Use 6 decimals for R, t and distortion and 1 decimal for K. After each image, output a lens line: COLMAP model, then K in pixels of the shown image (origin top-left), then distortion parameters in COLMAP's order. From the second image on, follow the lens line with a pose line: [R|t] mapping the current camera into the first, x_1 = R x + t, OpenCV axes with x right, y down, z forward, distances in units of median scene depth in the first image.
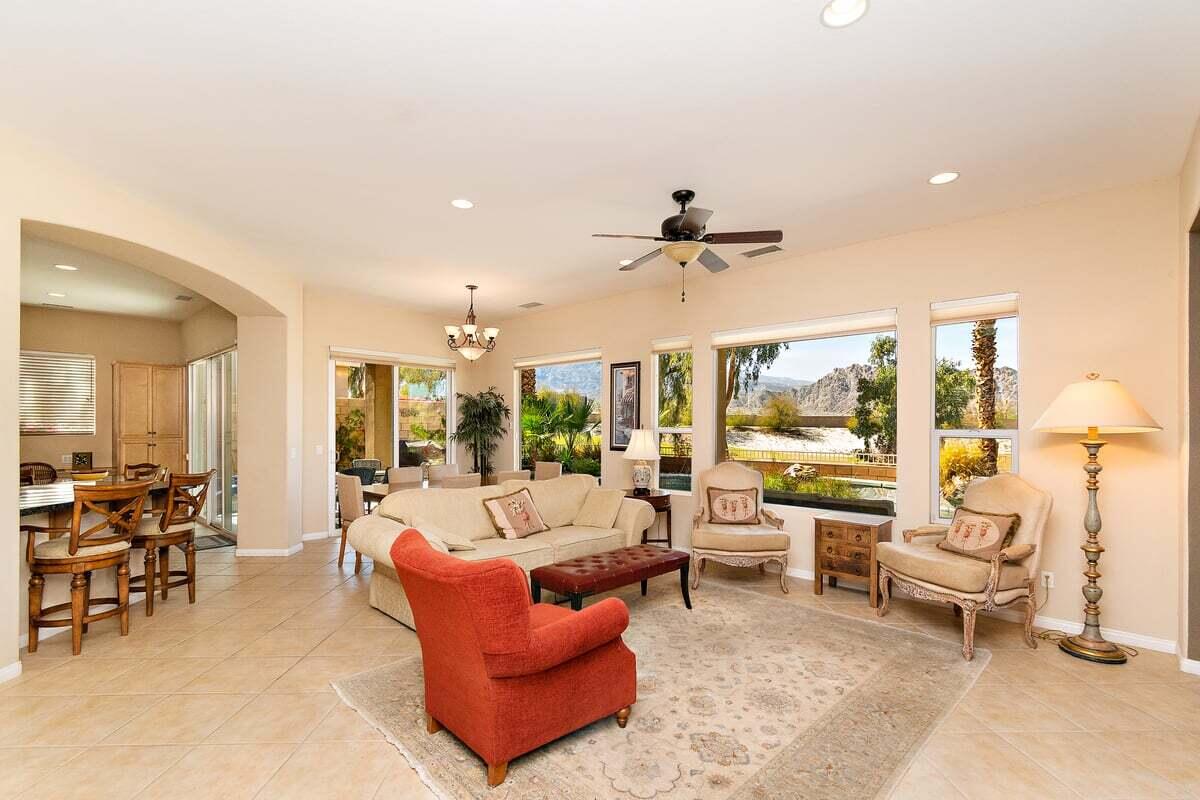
lens RADIAL K [[534.7, 0, 600.4], [0, 534.7, 426.6], [0, 0, 1]] dist [0.012387, -0.008159]
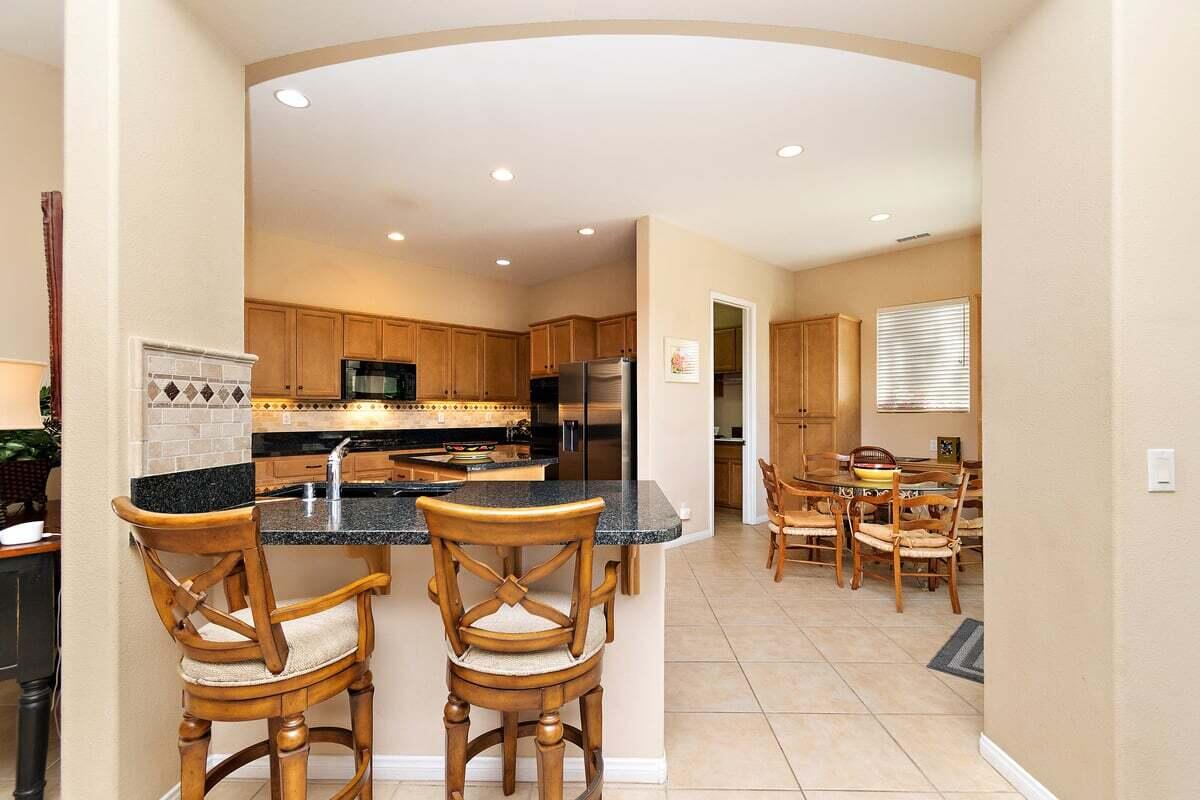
lens RADIAL K [[530.0, 0, 601.9], [0, 530.0, 414.6], [0, 0, 1]] dist [0.000193, 0.000295]
pose [[-0.054290, 0.000635, -0.998525, -0.240716], [0.000538, 1.000000, 0.000607, 0.017408], [0.998525, -0.000504, -0.054291, 0.573599]]
